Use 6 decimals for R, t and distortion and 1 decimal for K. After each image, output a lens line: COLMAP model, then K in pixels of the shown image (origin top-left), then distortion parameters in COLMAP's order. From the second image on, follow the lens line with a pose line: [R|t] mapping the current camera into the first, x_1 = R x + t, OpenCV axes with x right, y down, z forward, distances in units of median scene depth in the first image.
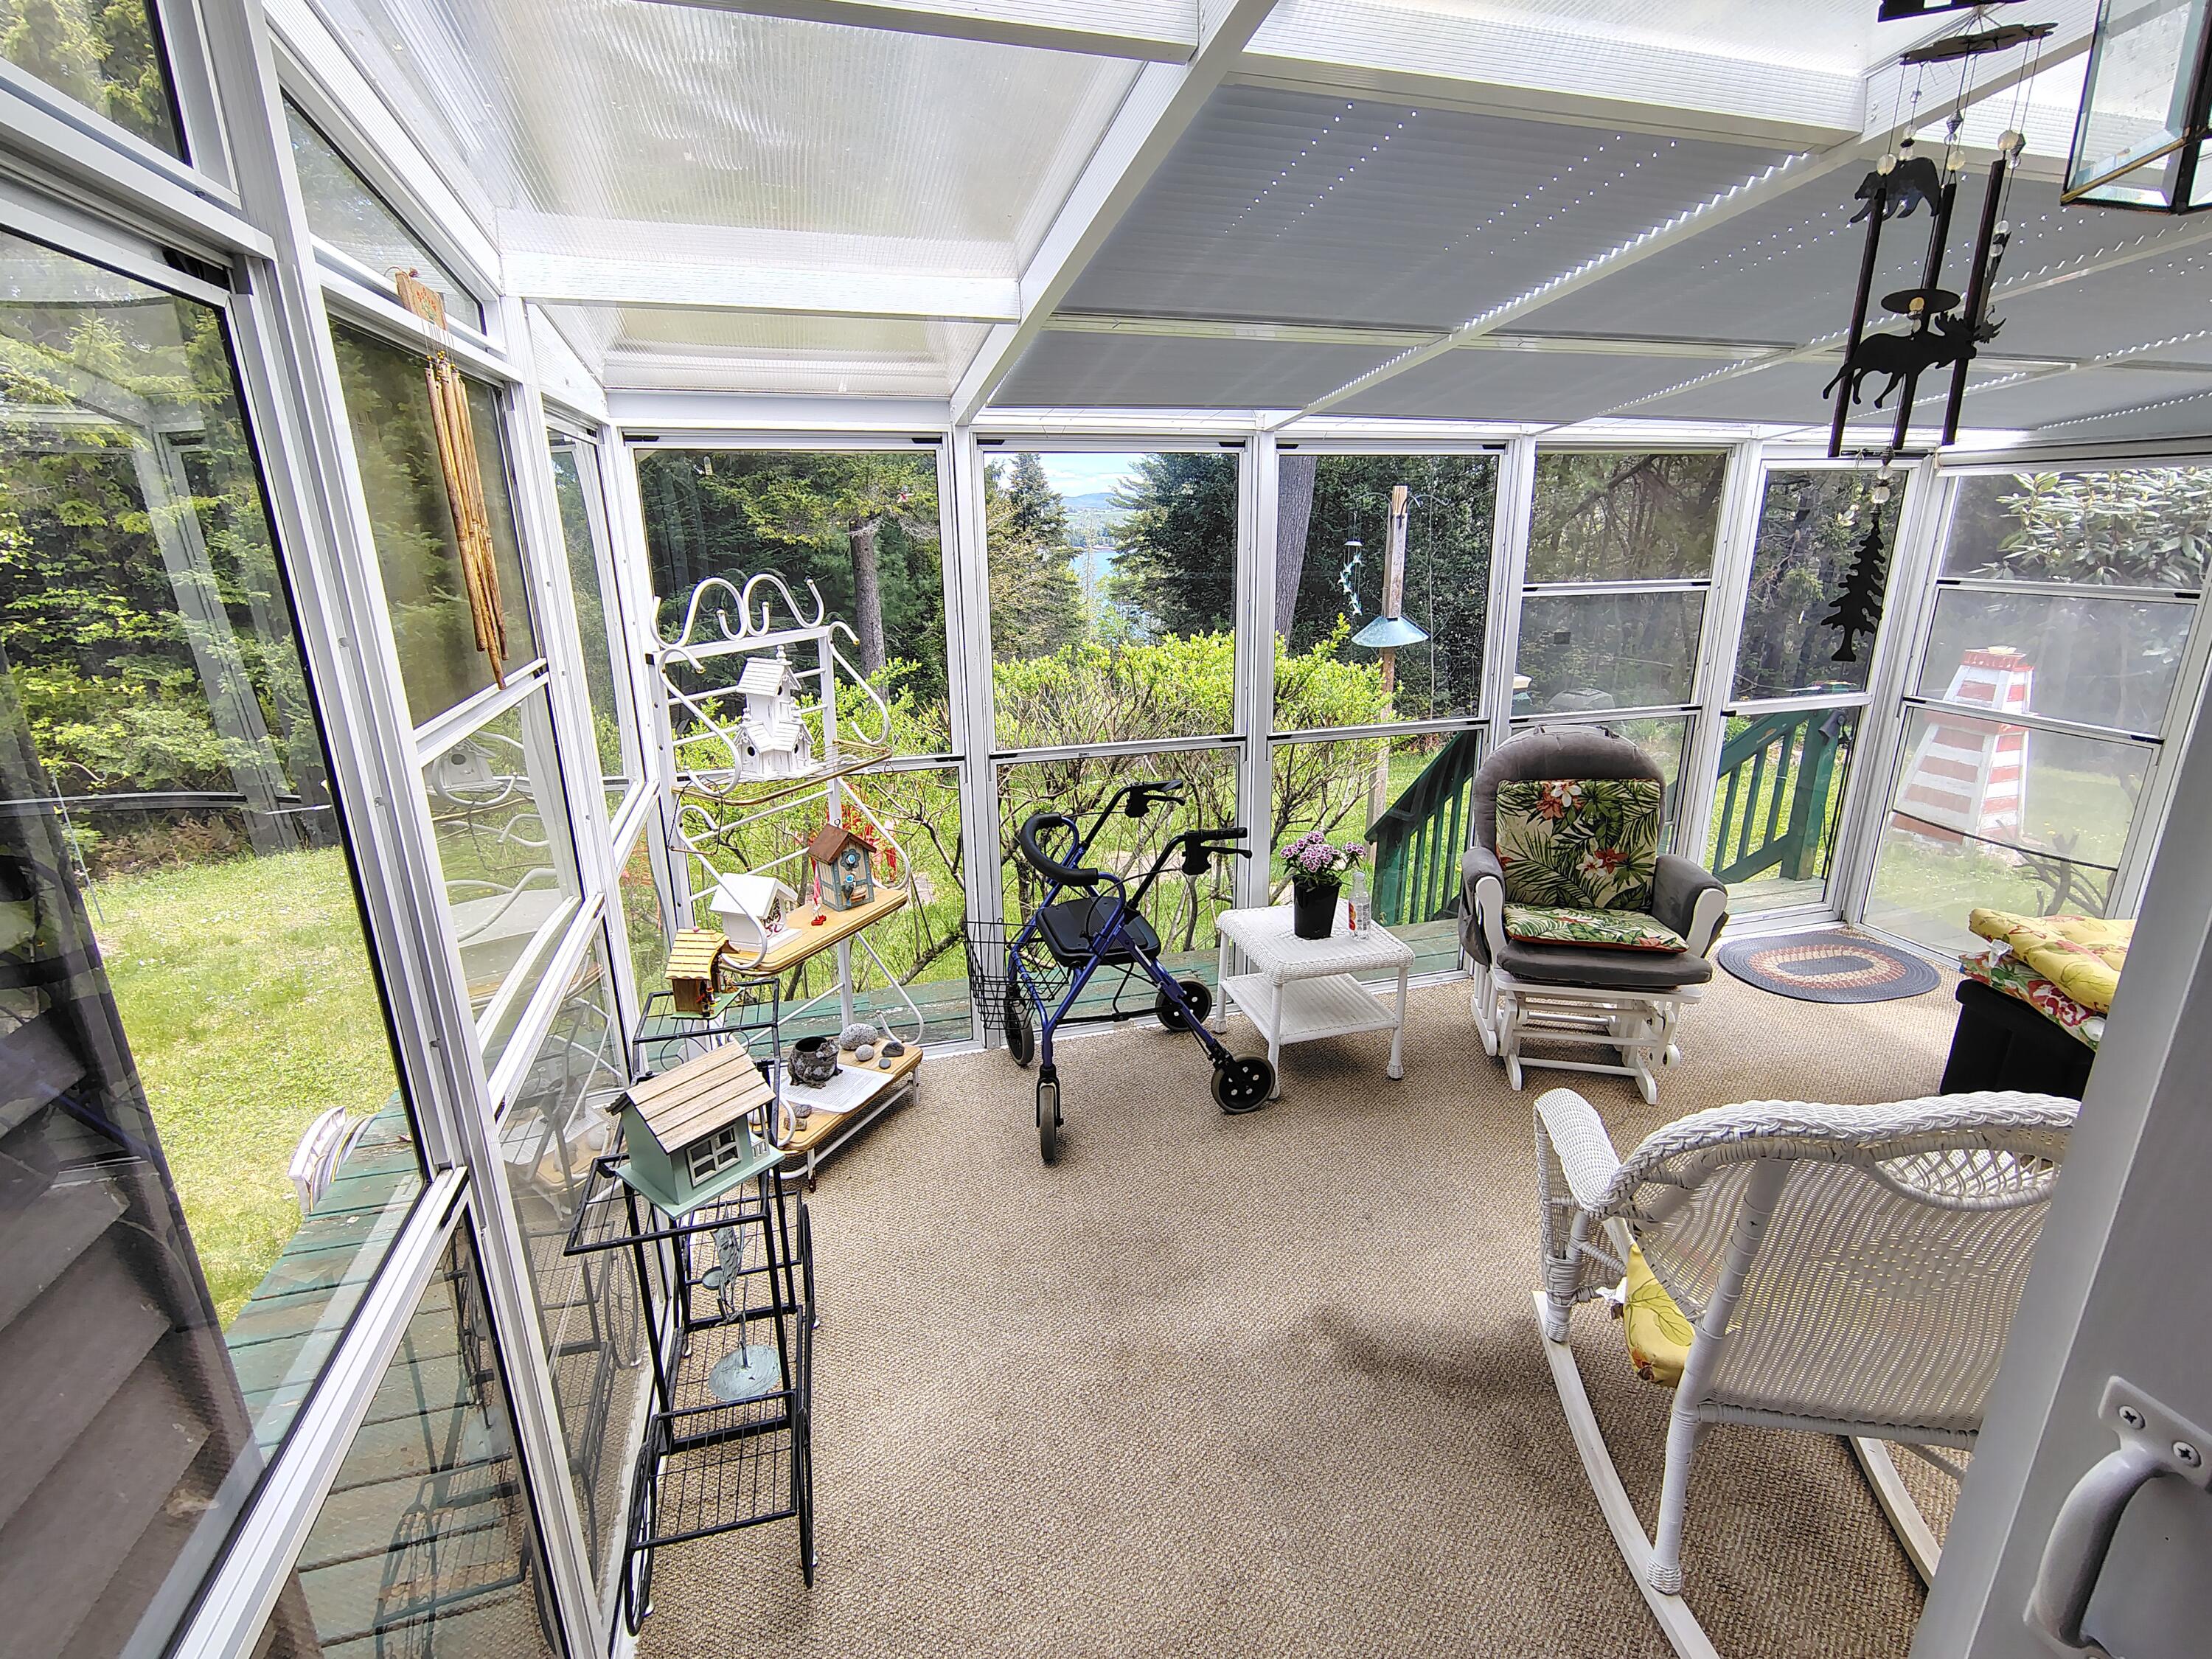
lens RADIAL K [[1047.4, 0, 1106.0], [0, 1047.4, 829.5], [0, 0, 1]] dist [-0.012739, 0.000413]
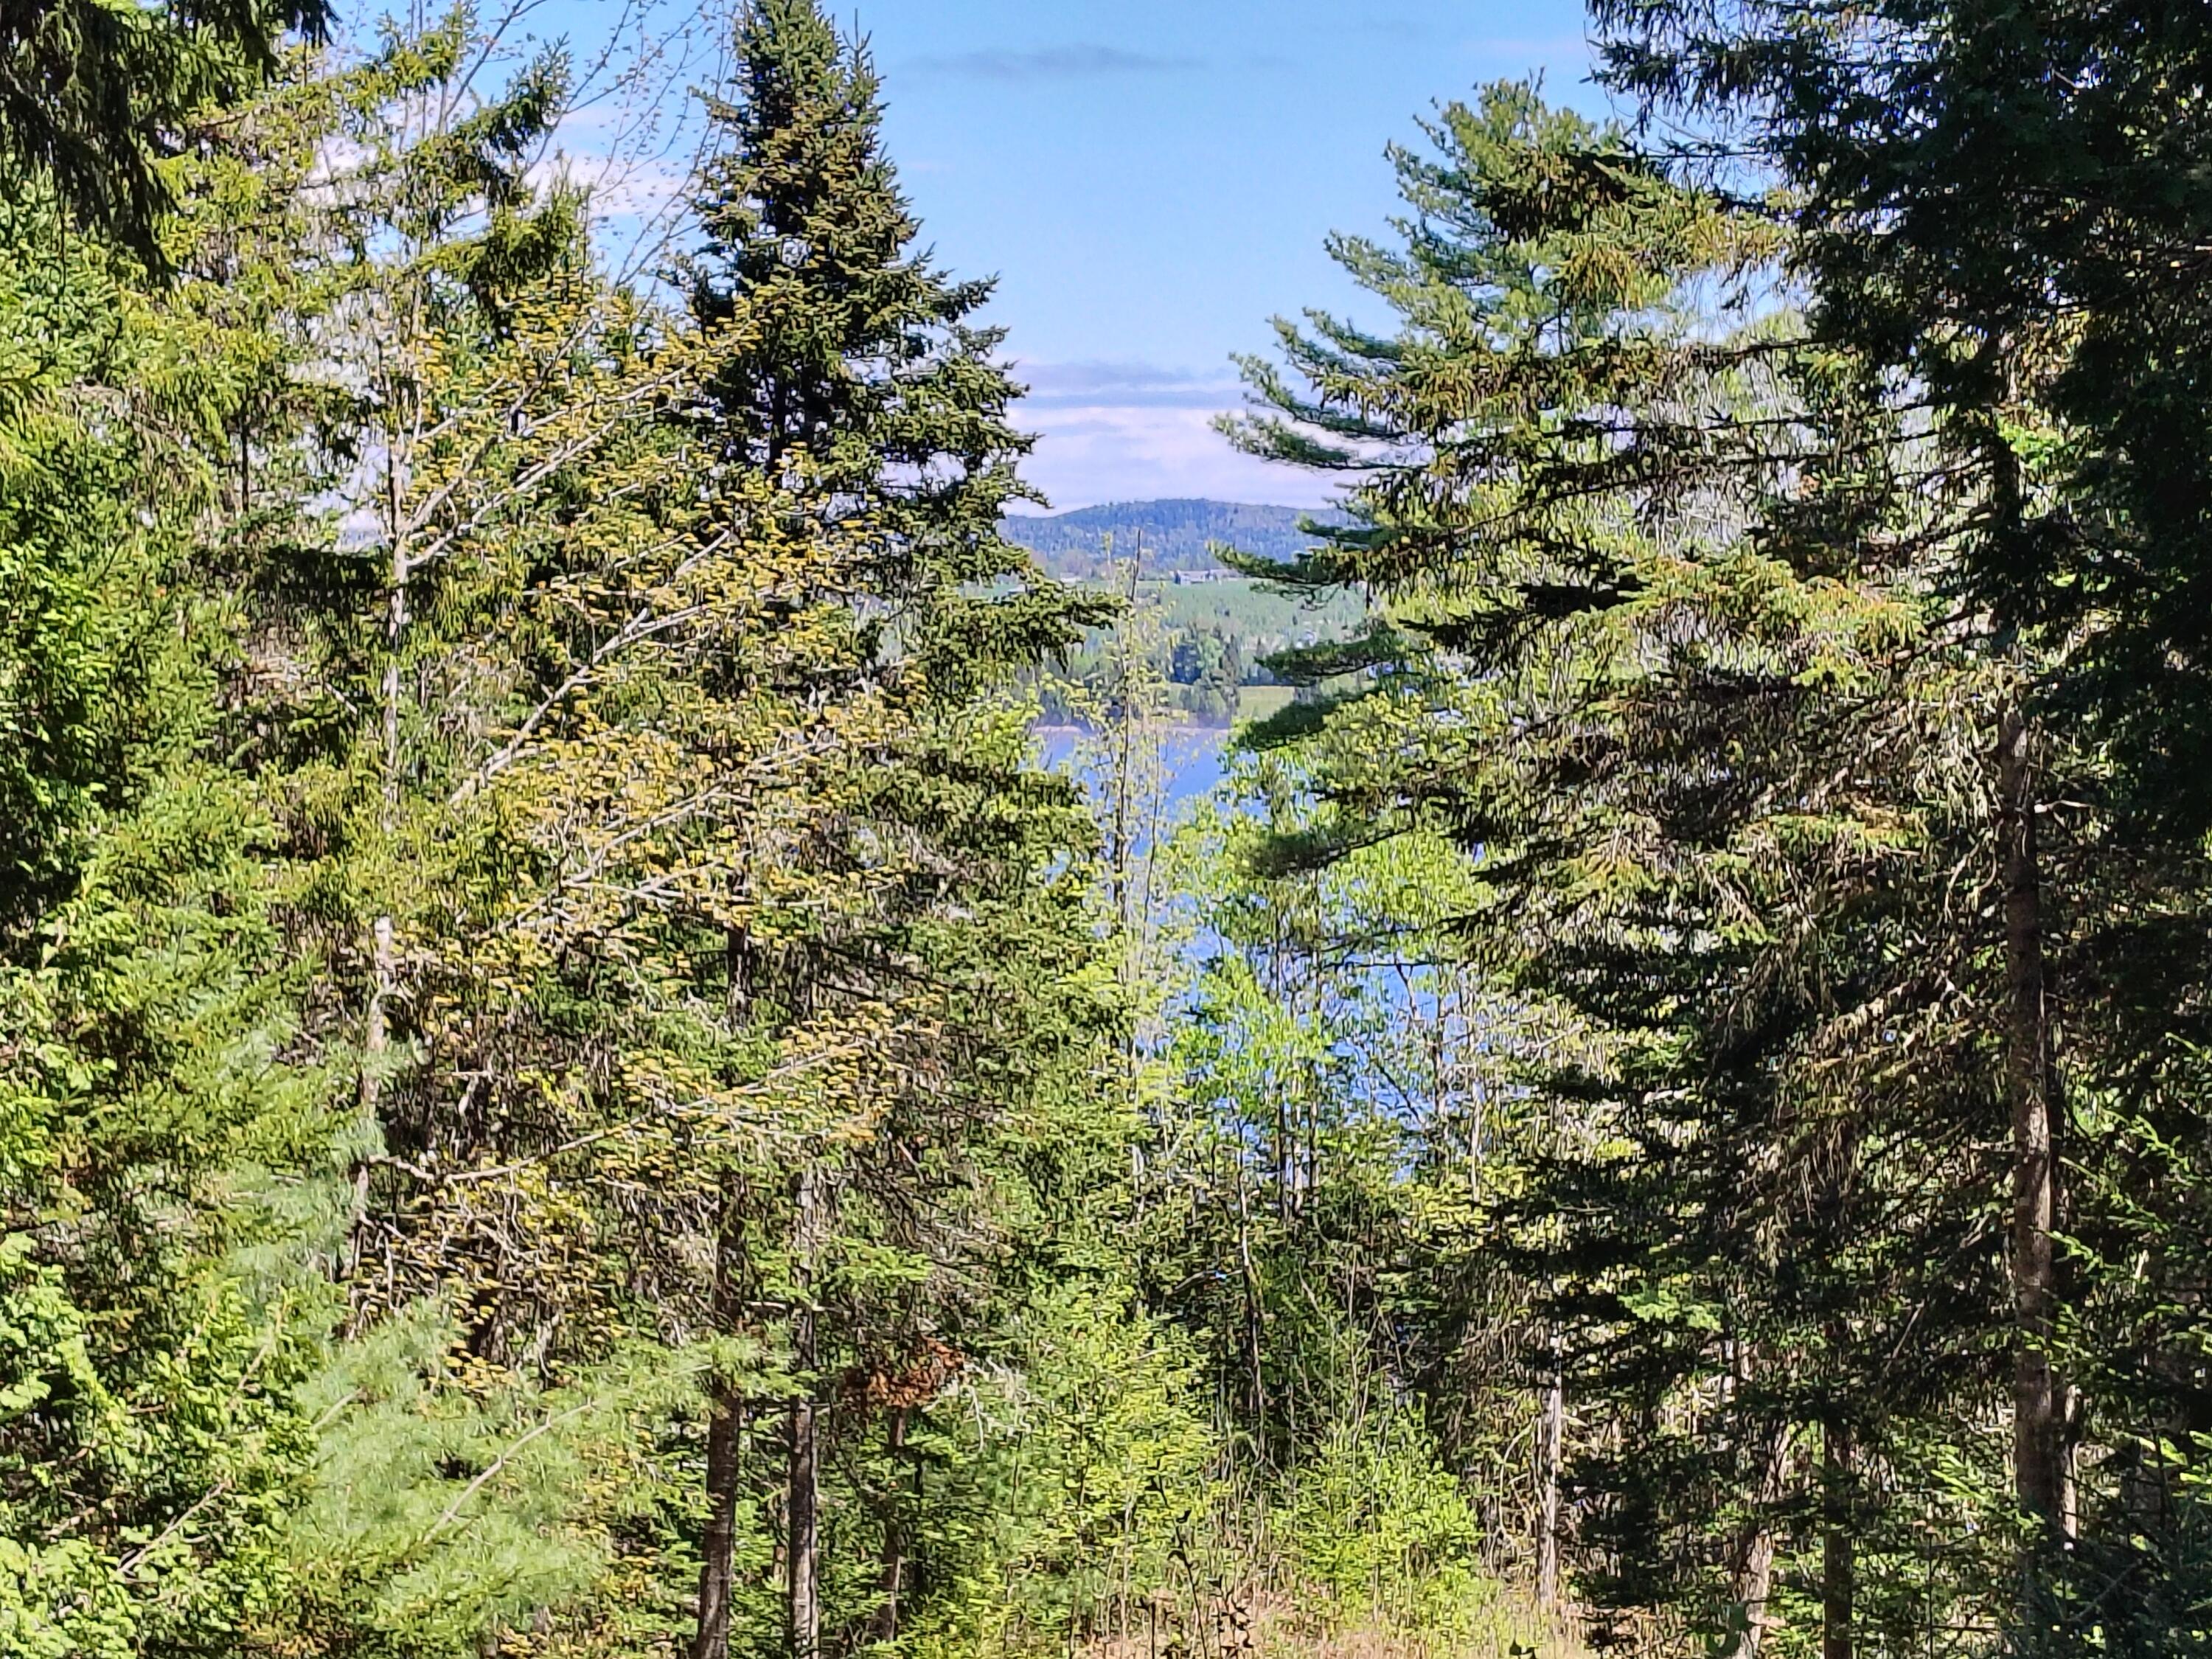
lens RADIAL K [[3400.8, 0, 1149.1], [0, 3400.8, 831.7], [0, 0, 1]] dist [0.142499, -0.992667]
pose [[0.999930, -0.000526, 0.011857, -0.029902], [0.003840, 0.959627, -0.281248, -0.096002], [-0.011230, 0.281274, 0.959562, 0.616848]]
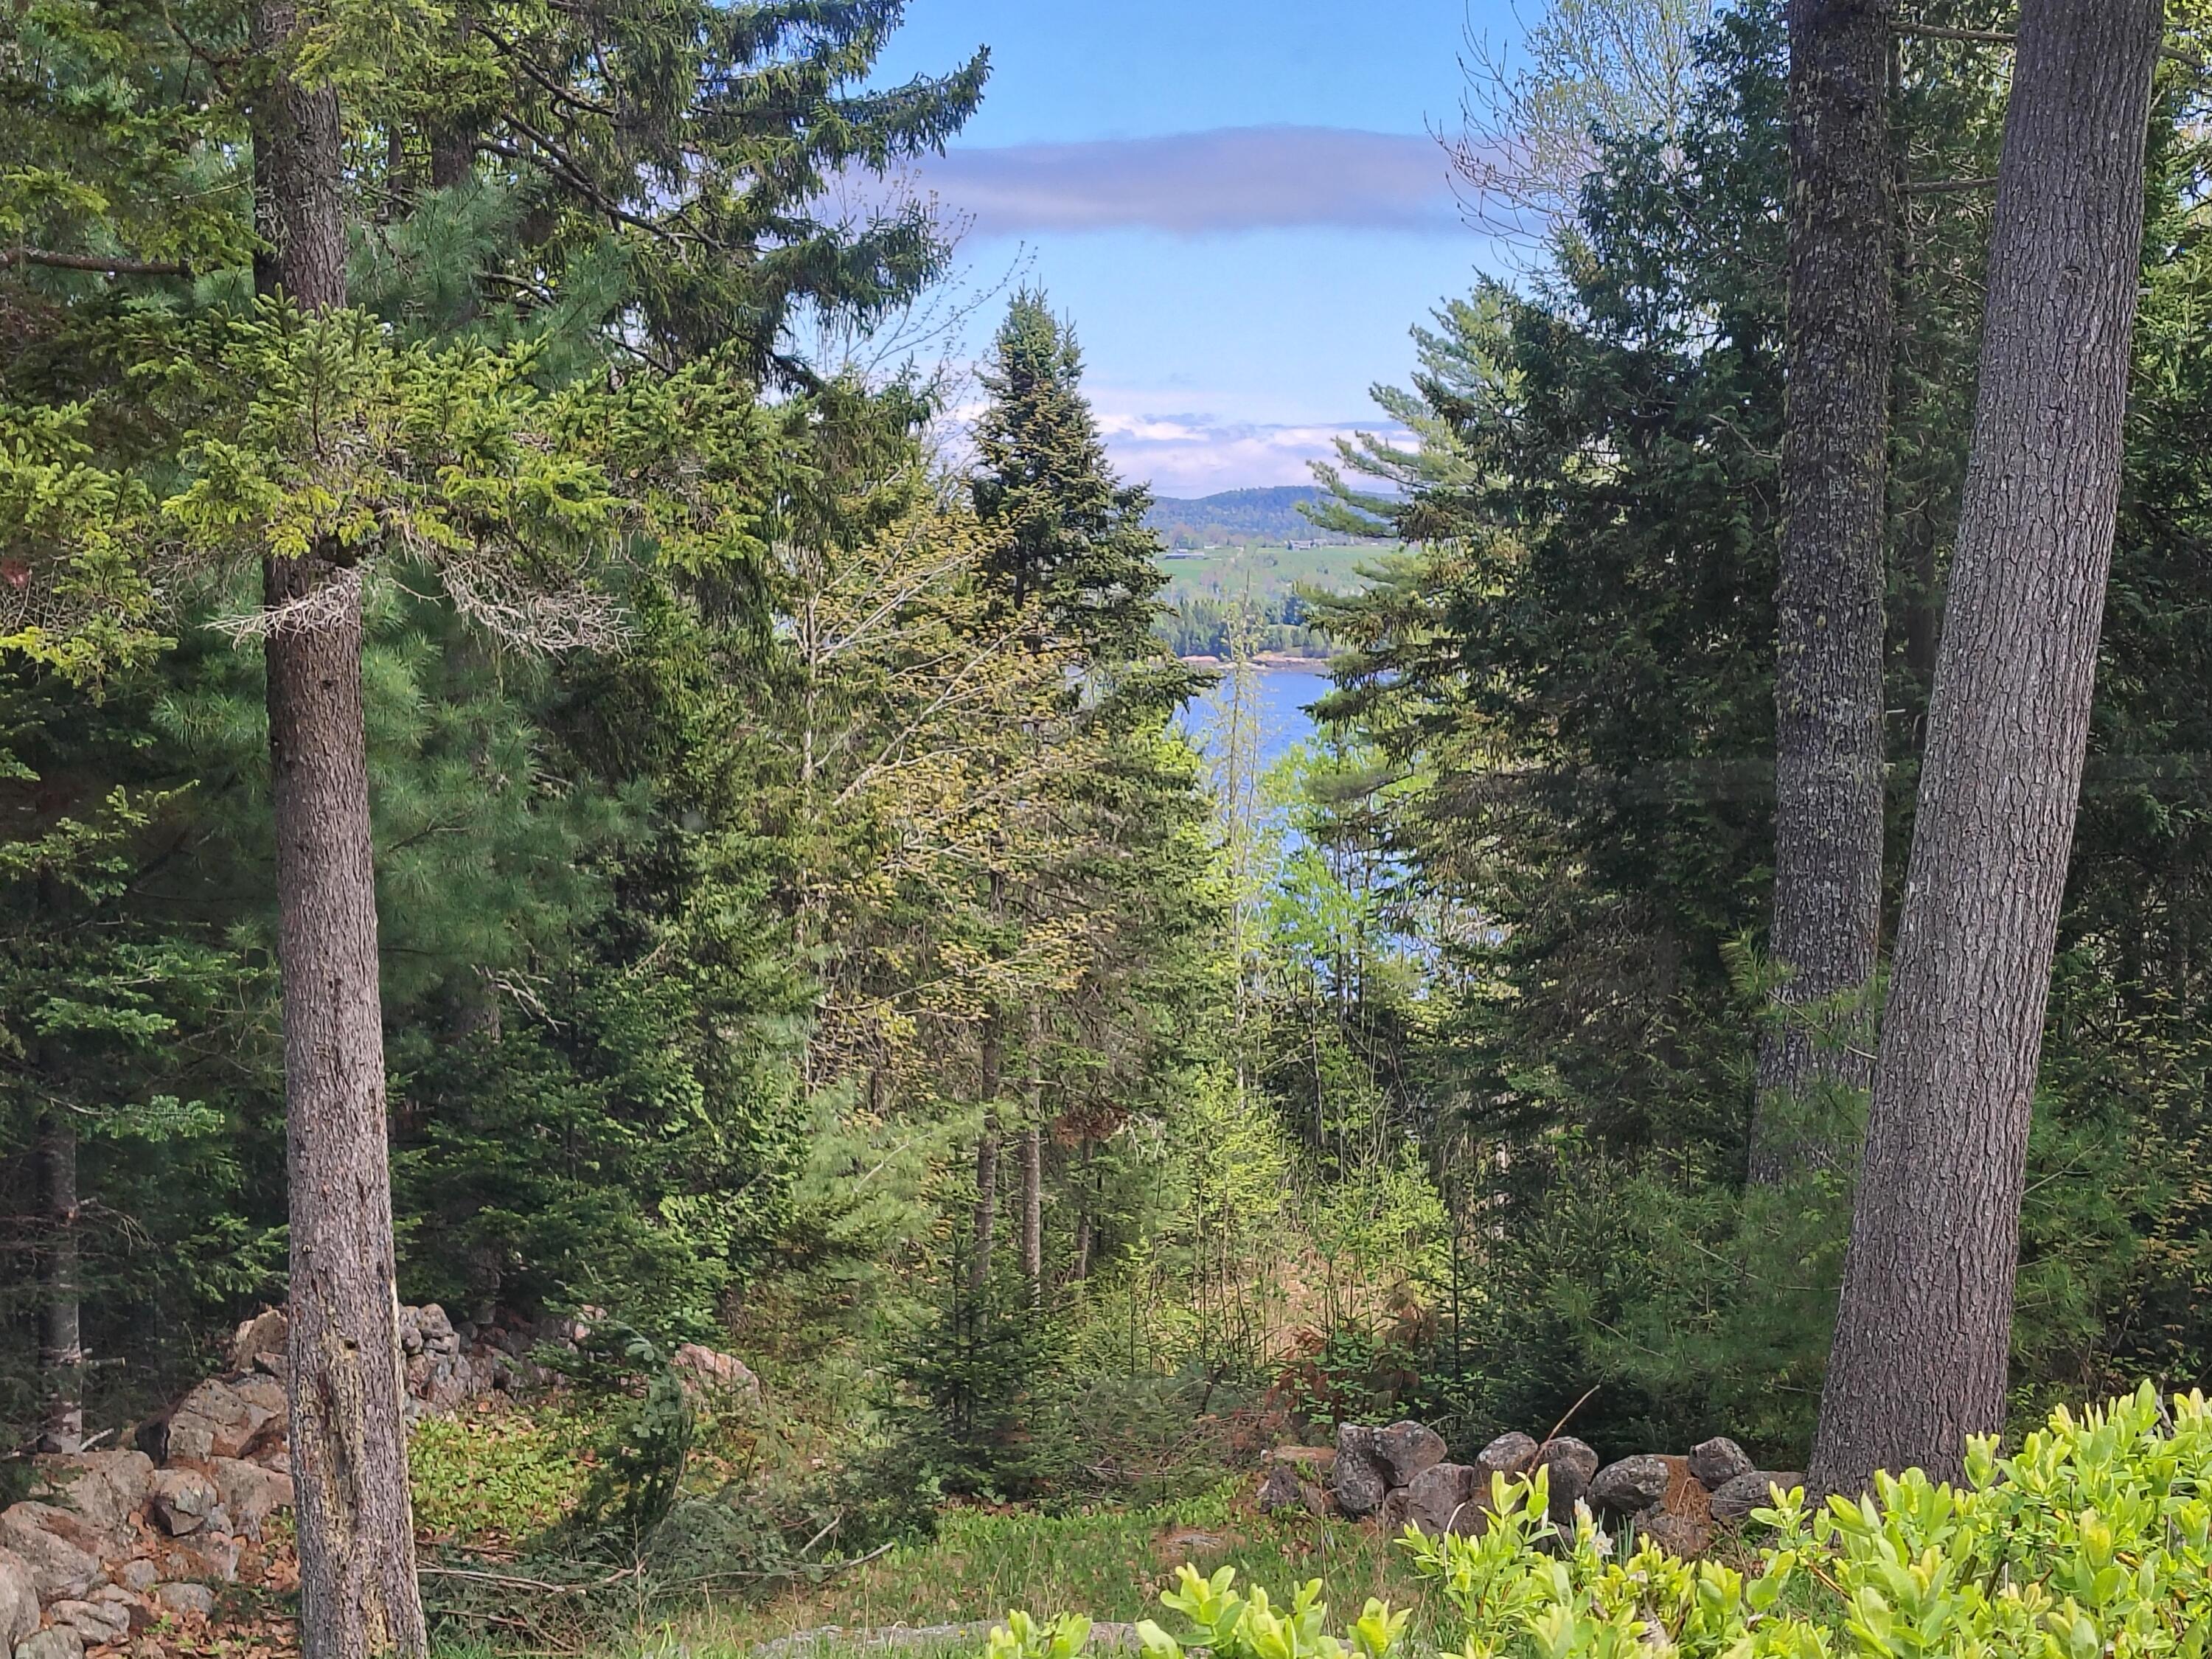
lens RADIAL K [[3400.8, 0, 1149.1], [0, 3400.8, 831.7], [0, 0, 1]] dist [0.142499, -0.992667]
pose [[0.999100, 0.009118, -0.041436, -0.001850], [-0.017622, 0.977587, -0.209793, -0.031560], [0.038595, 0.210335, 0.976867, 0.105607]]
